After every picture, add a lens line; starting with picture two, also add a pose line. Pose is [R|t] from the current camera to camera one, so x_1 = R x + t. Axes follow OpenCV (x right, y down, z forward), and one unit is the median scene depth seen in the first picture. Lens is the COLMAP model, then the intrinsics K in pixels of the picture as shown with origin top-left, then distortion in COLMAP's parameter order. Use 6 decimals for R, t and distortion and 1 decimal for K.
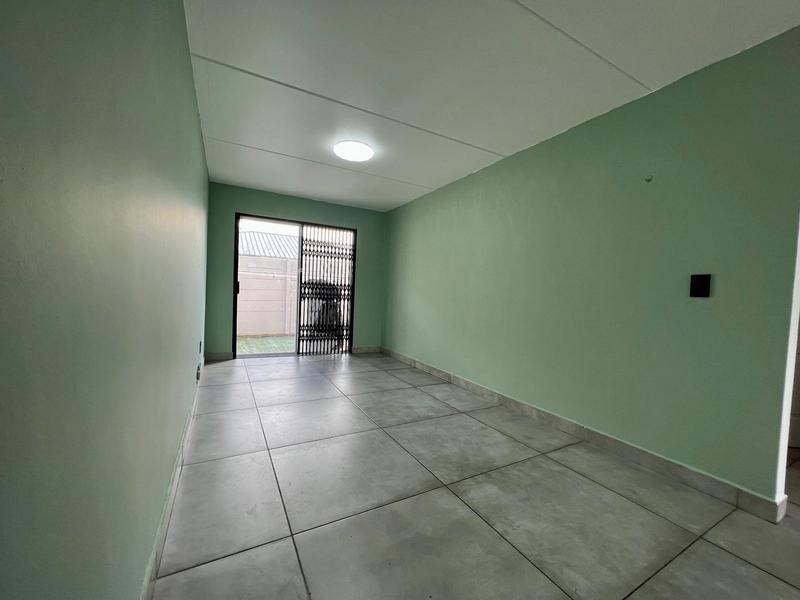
lens RADIAL K [[319.4, 0, 400.1], [0, 319.4, 298.6], [0, 0, 1]] dist [0.001877, 0.000136]
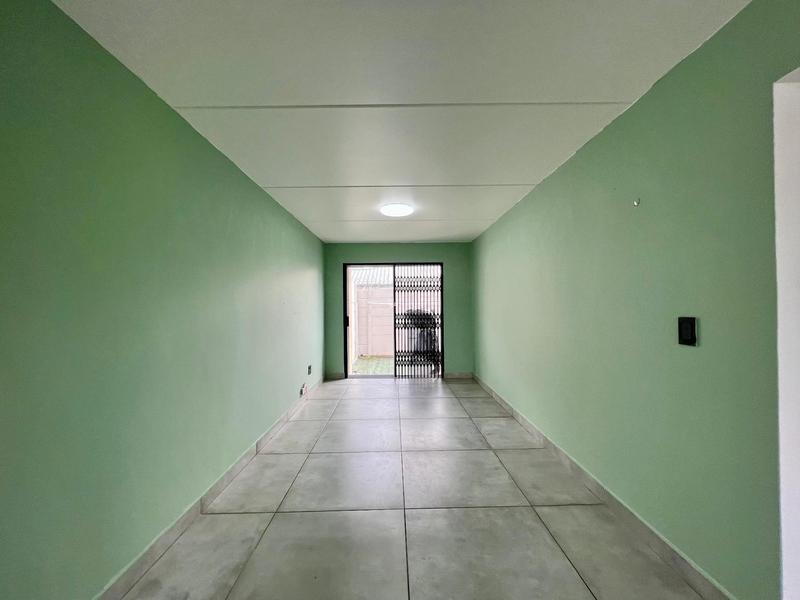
lens RADIAL K [[319.4, 0, 402.0], [0, 319.4, 304.6], [0, 0, 1]] dist [0.001877, 0.000136]
pose [[0.879161, -0.054986, -0.473343, 0.263820], [0.039556, 0.998313, -0.042500, -0.037851], [0.474881, 0.018641, 0.879853, -0.012189]]
